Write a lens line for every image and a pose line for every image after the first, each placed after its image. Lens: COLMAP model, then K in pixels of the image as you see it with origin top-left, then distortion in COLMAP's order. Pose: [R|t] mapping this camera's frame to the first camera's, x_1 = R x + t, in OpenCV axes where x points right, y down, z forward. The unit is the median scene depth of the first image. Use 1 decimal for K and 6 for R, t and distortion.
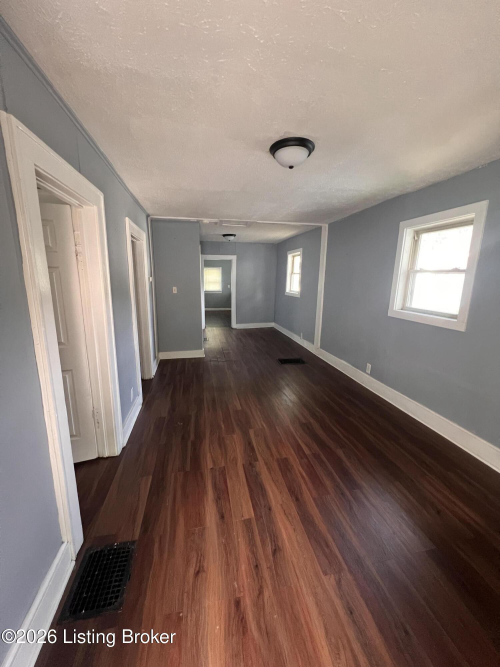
lens RADIAL K [[269.6, 0, 249.2], [0, 269.6, 333.7], [0, 0, 1]] dist [-0.000829, -0.000036]
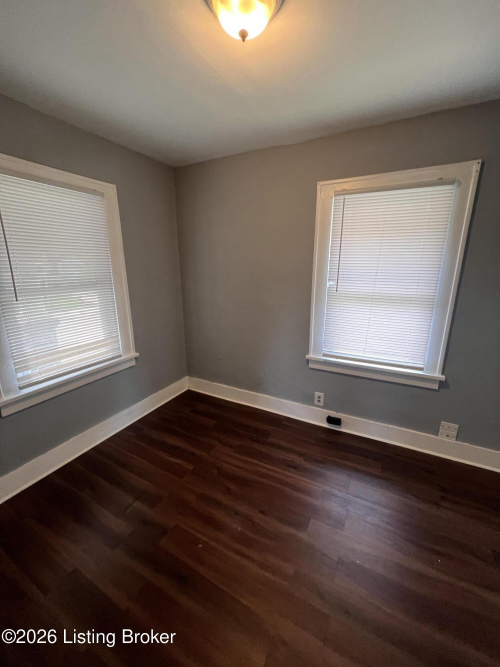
lens RADIAL K [[269.6, 0, 252.3], [0, 269.6, 333.8], [0, 0, 1]] dist [-0.000829, -0.000036]
pose [[0.624441, -0.201266, 0.754695, -0.142835], [0.161065, 0.978644, 0.127724, -0.144044], [-0.764285, 0.041799, 0.643523, 0.684653]]
